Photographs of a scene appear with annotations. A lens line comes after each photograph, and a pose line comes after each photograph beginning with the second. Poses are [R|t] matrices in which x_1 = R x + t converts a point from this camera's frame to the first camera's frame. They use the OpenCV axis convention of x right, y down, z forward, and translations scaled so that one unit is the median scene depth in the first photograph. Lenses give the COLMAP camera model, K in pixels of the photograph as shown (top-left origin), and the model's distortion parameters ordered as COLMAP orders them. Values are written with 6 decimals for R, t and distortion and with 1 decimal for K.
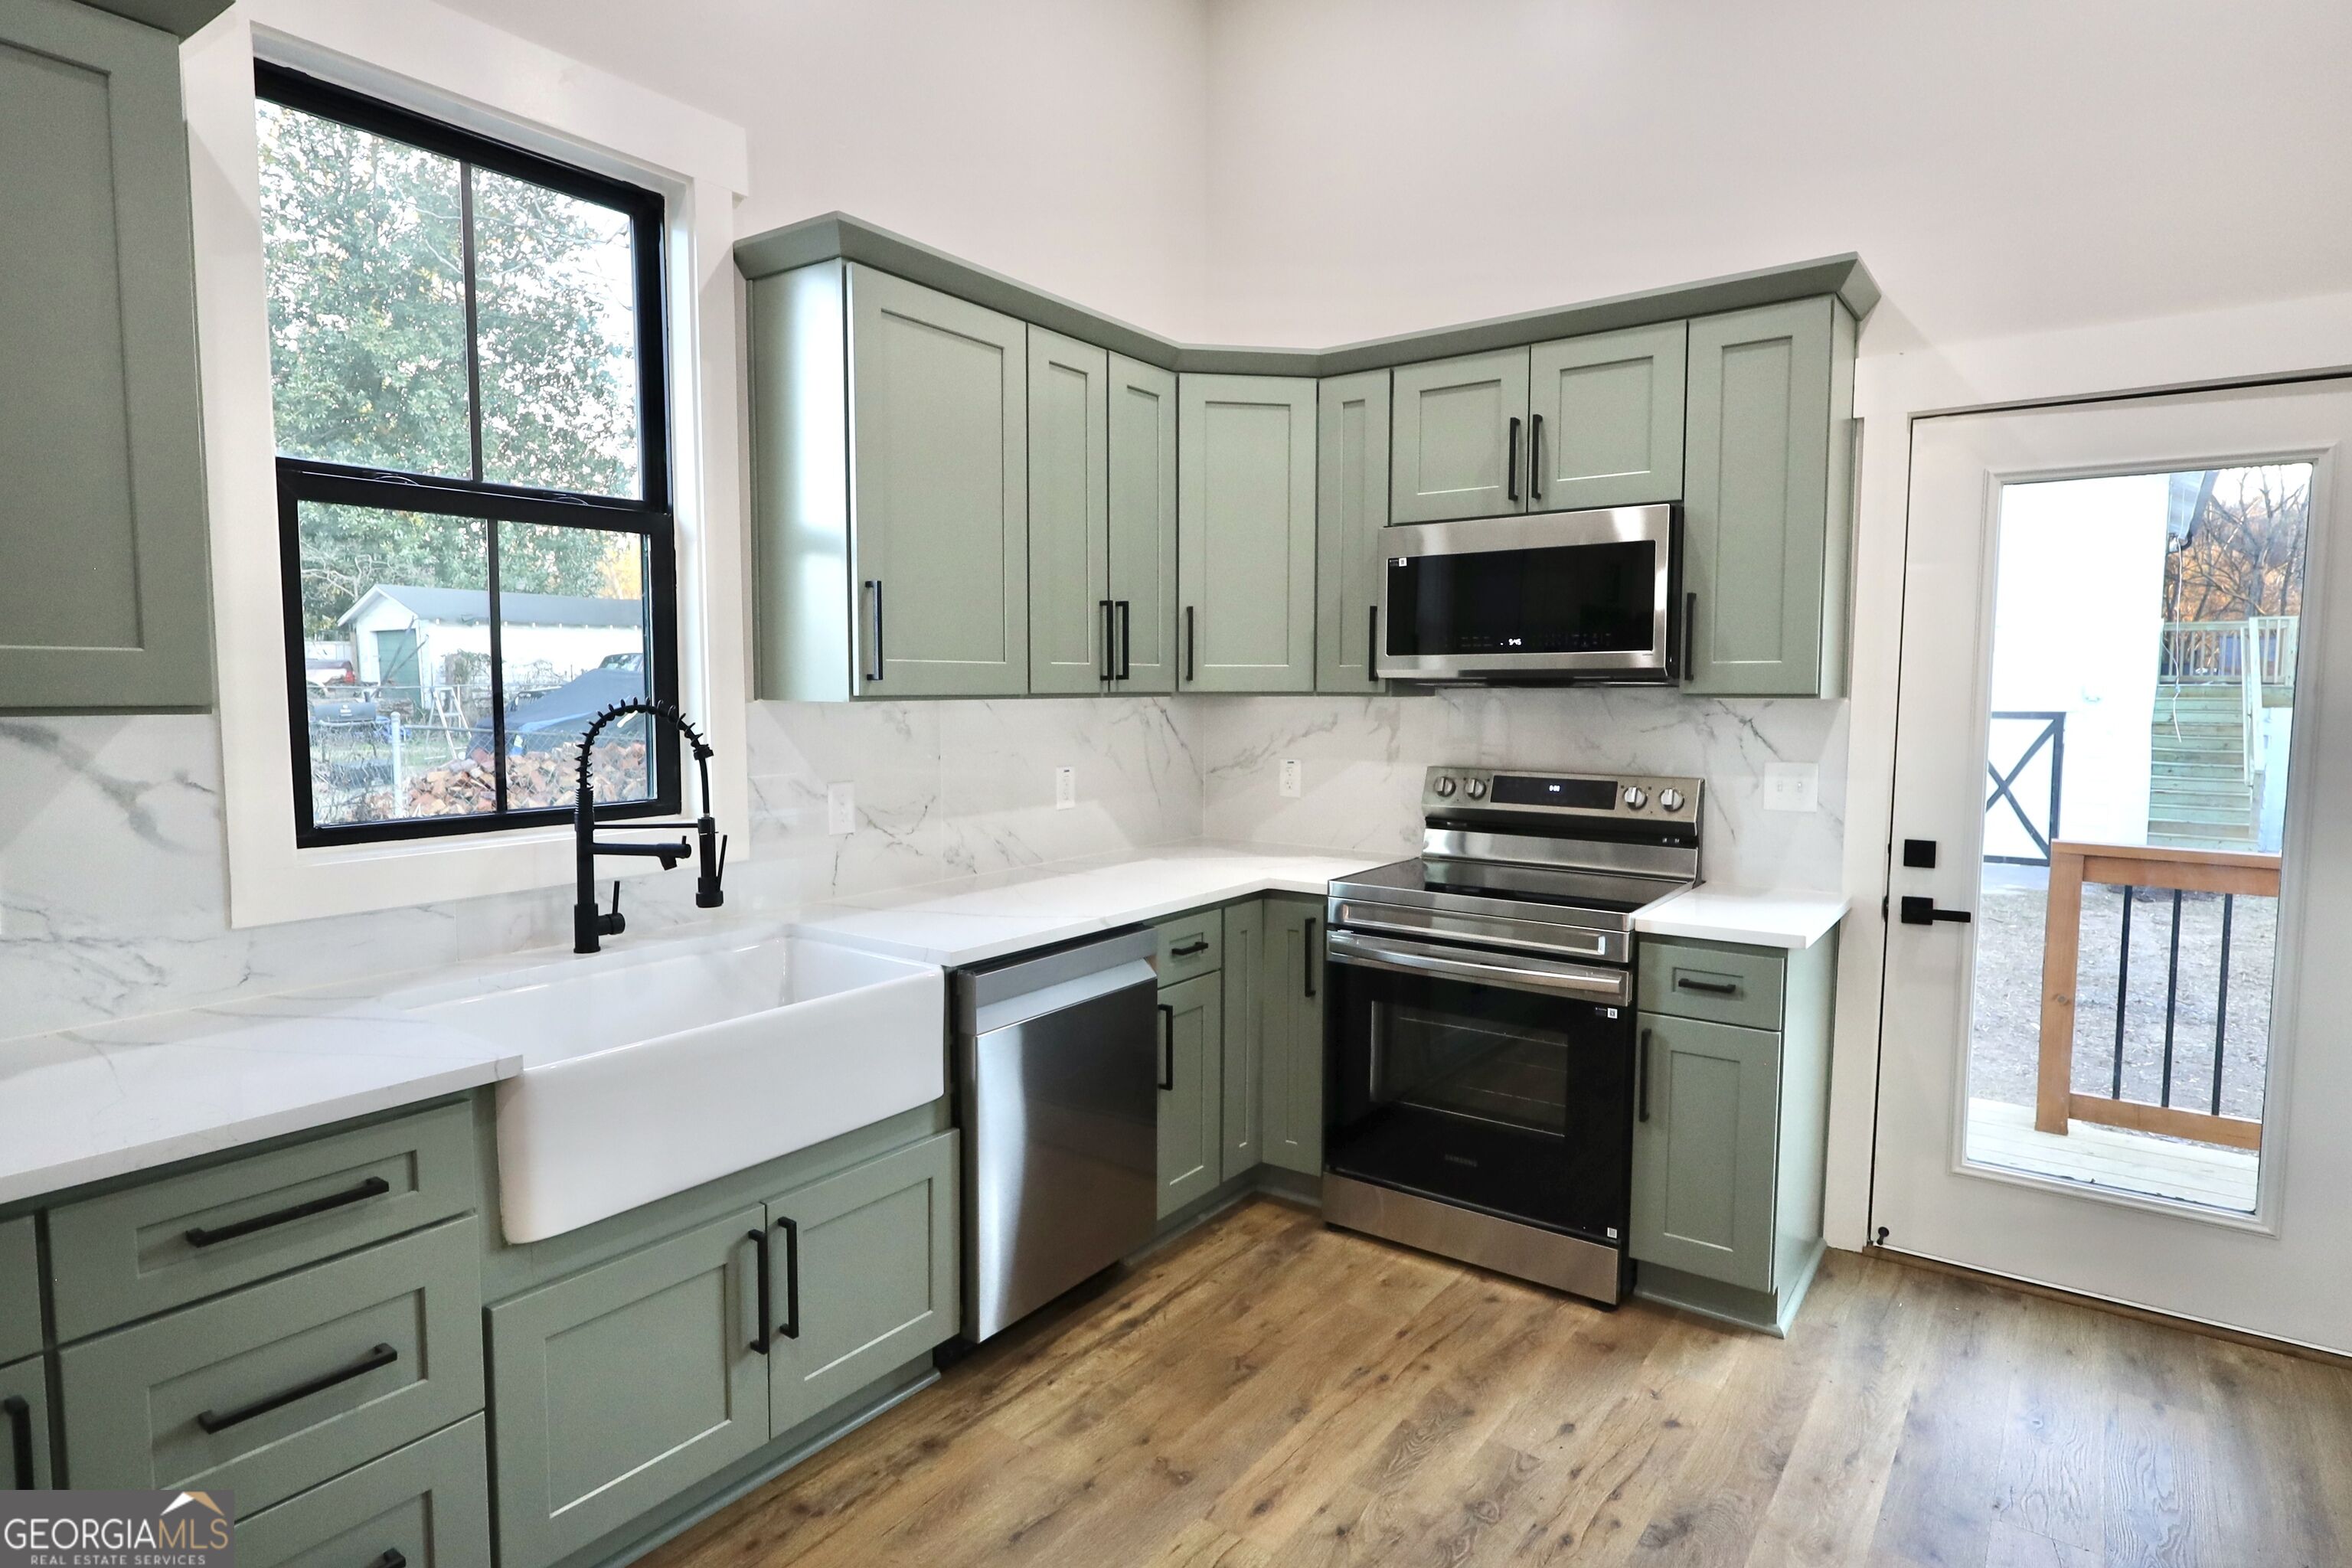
lens RADIAL K [[1223.0, 0, 1176.0], [0, 1223.0, 784.0], [0, 0, 1]] dist [0.001040, -0.000084]
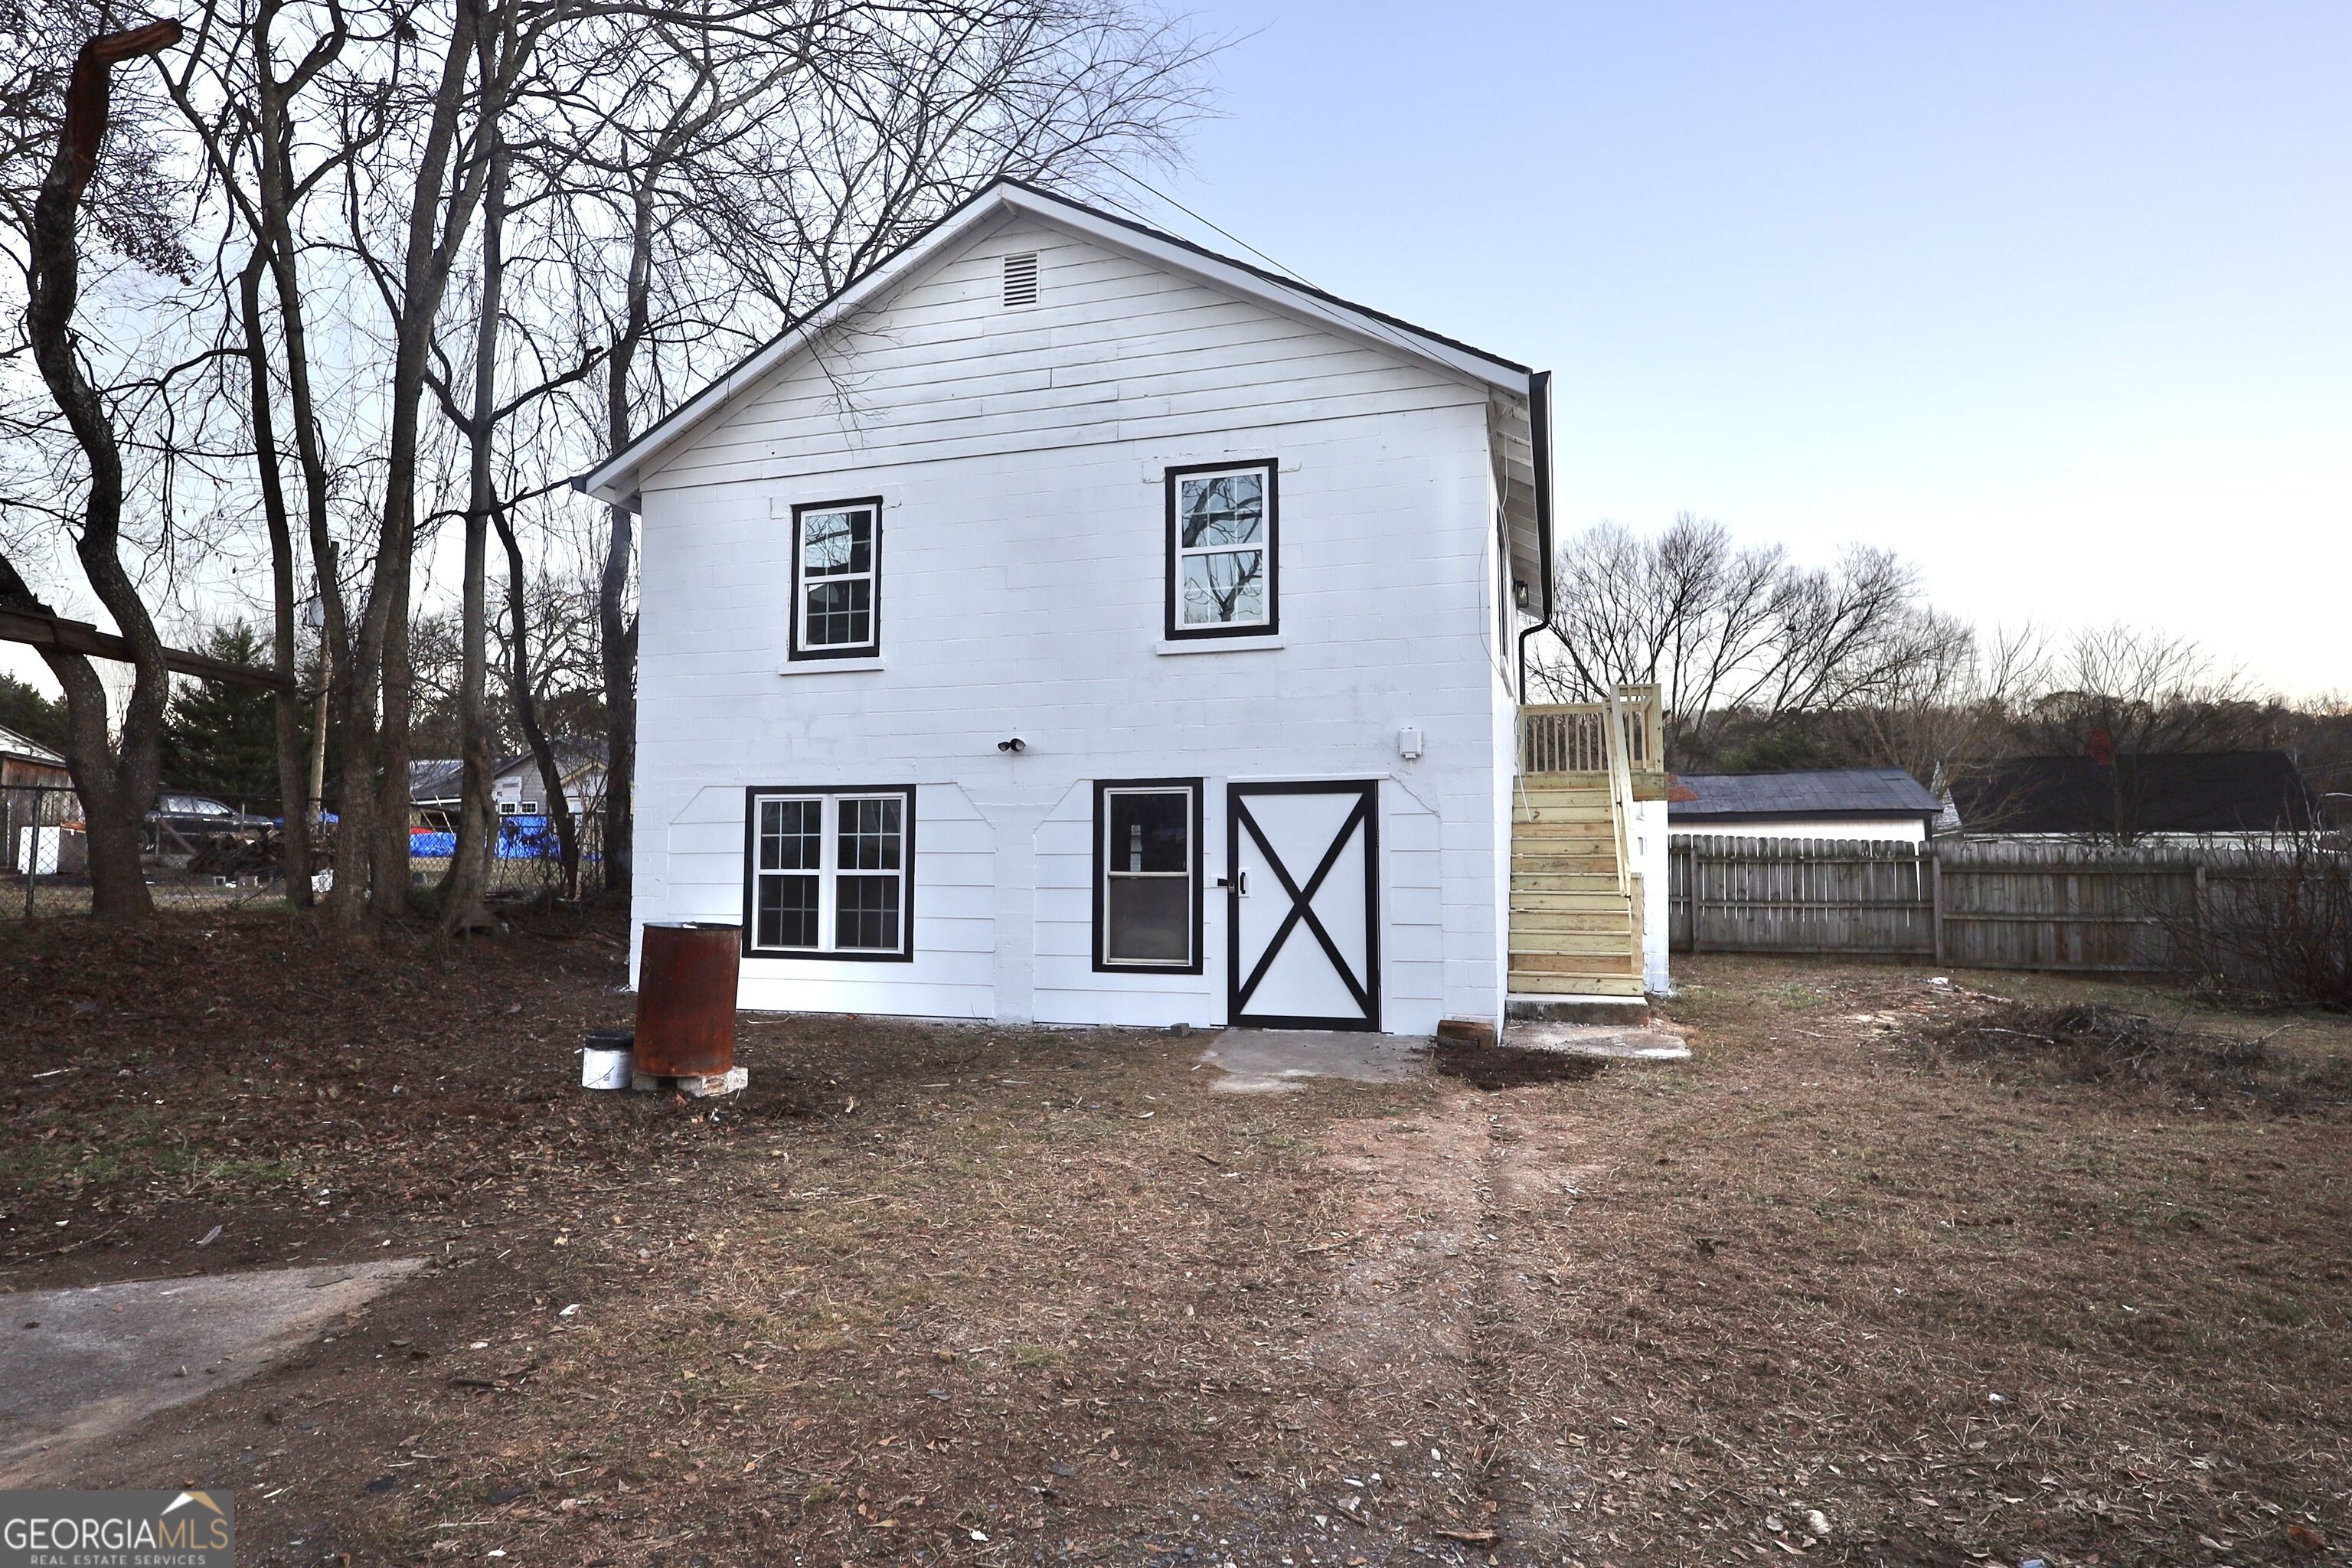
lens RADIAL K [[1223.0, 0, 1176.0], [0, 1223.0, 784.0], [0, 0, 1]] dist [0.001040, -0.000084]
pose [[0.936925, 0.016187, 0.349157, 0.364902], [0.030618, 0.991286, -0.128116, 0.018016], [-0.348188, 0.130726, 0.928265, 0.400425]]
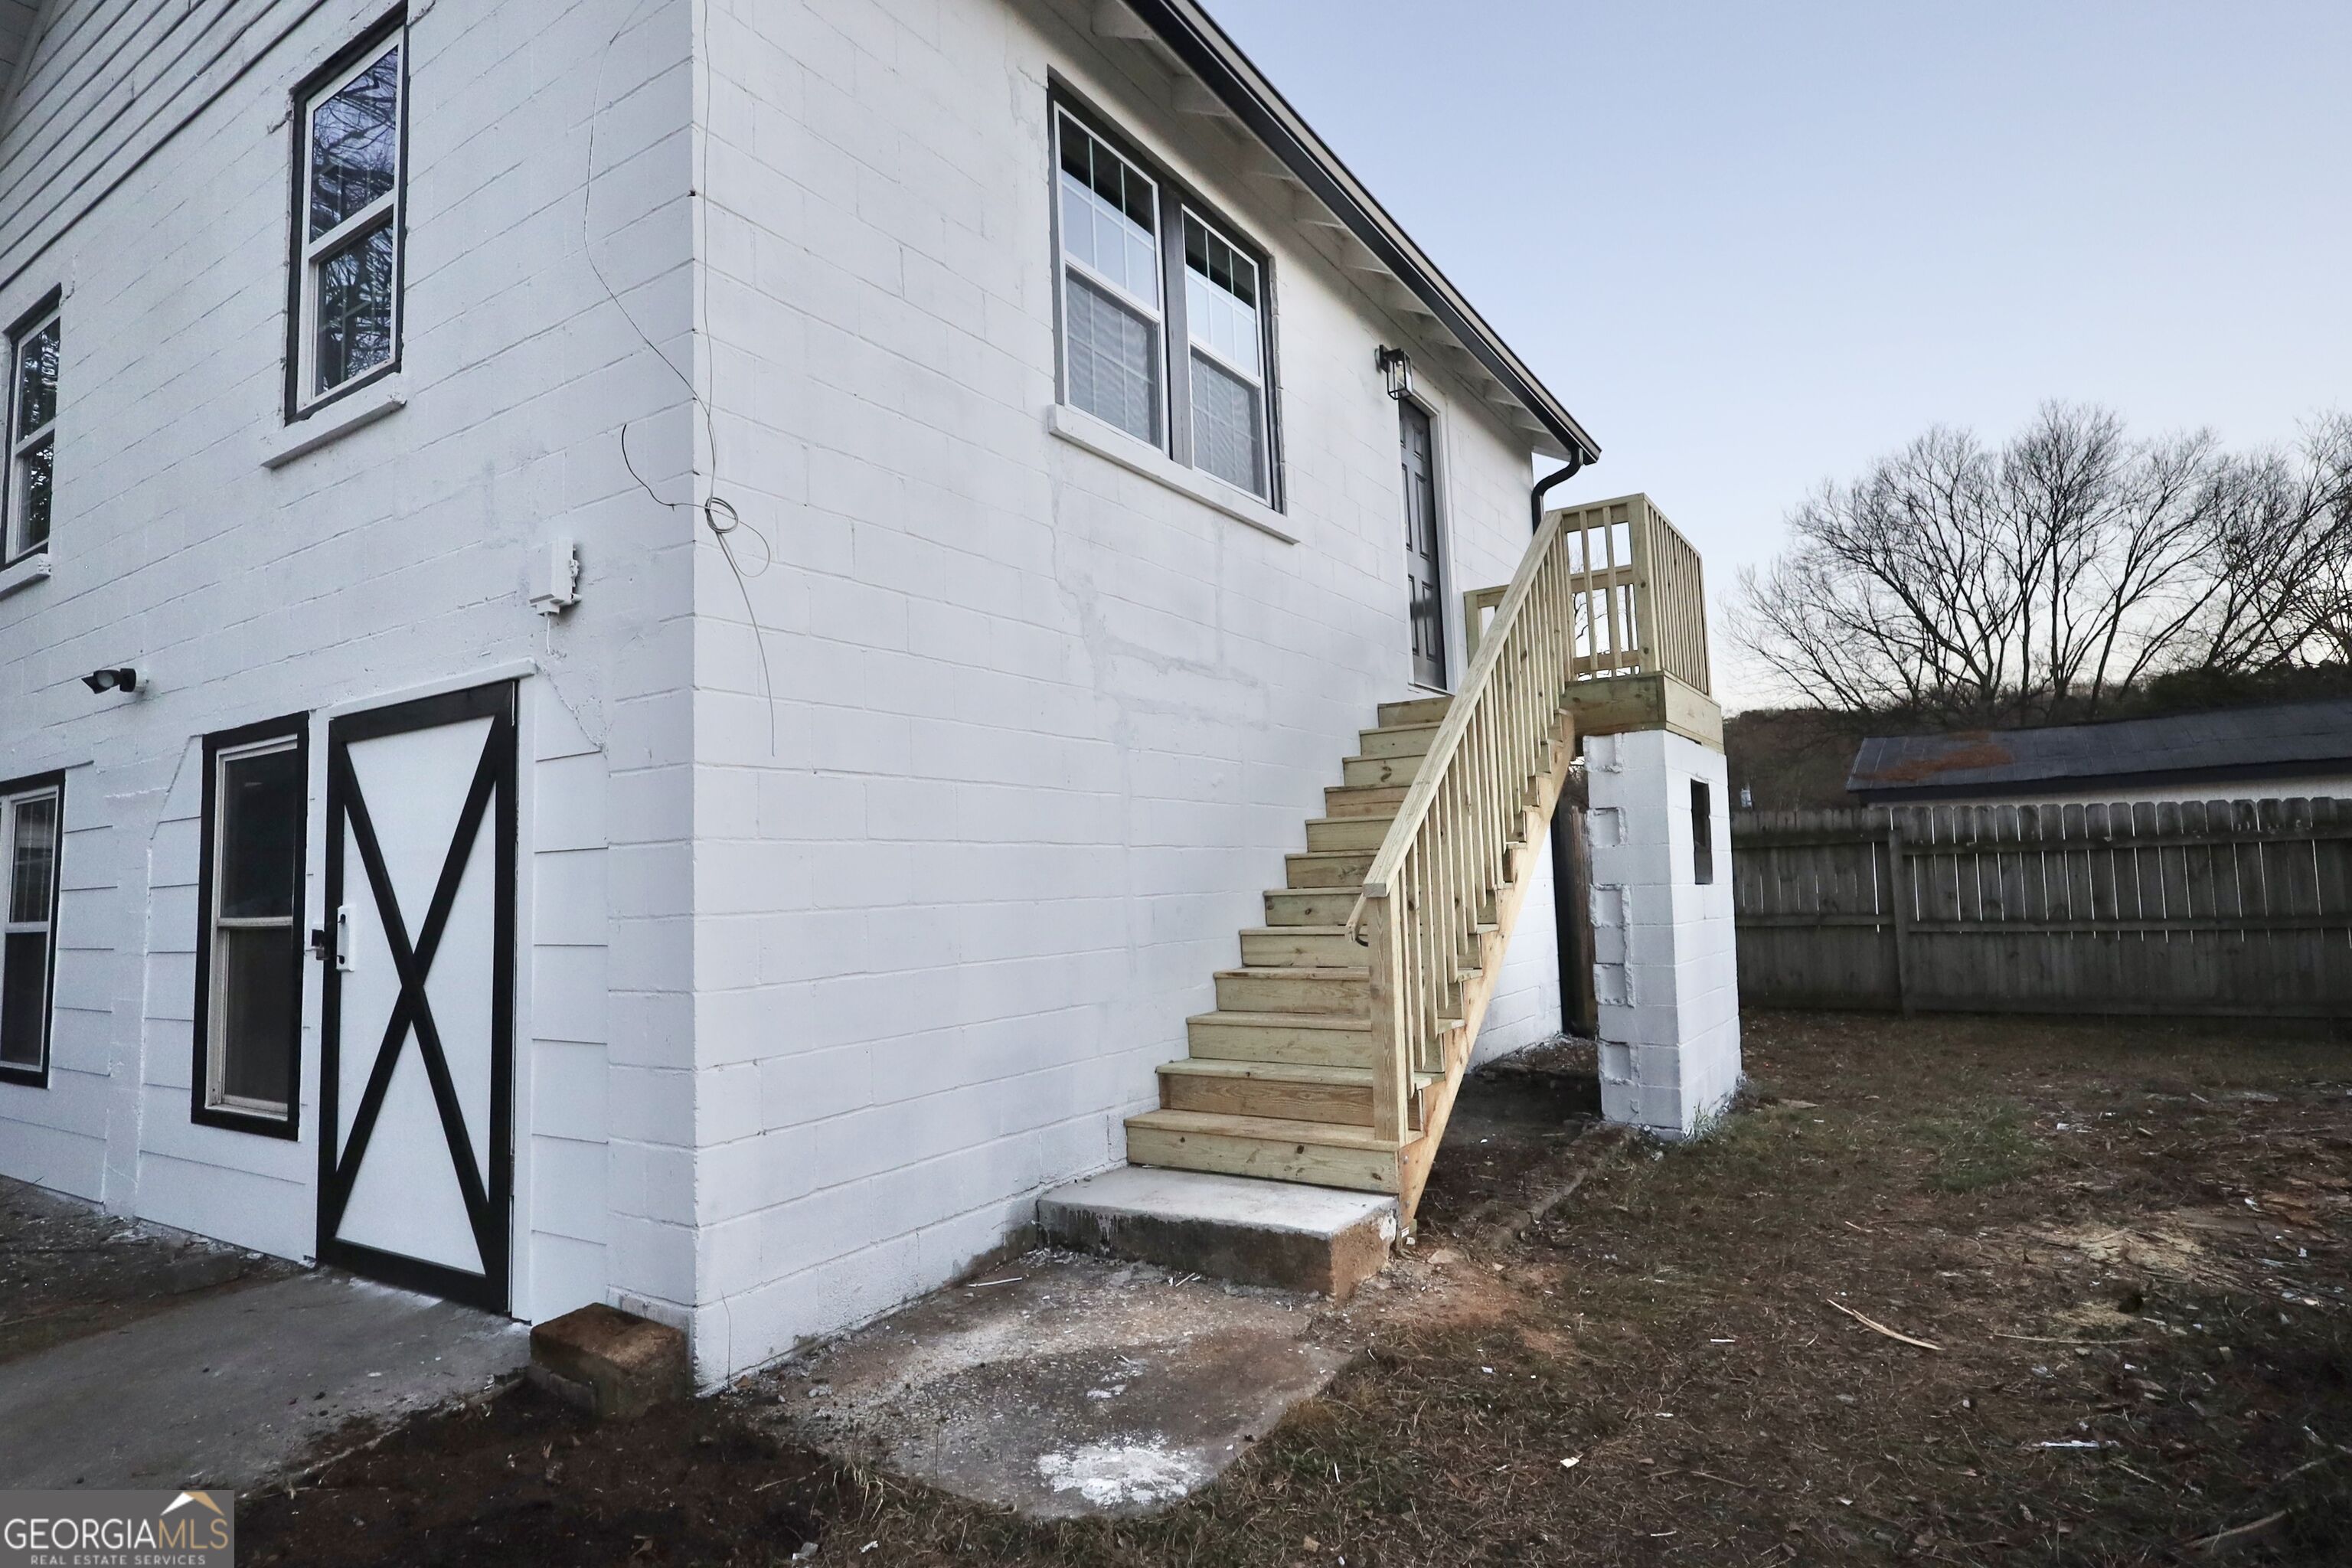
lens RADIAL K [[1223.0, 0, 1176.0], [0, 1223.0, 784.0], [0, 0, 1]] dist [0.001040, -0.000084]
pose [[0.996070, -0.031371, 0.082833, 0.751352], [0.044022, 0.986835, -0.155626, 0.007100], [-0.076860, 0.158660, 0.984337, 0.659826]]
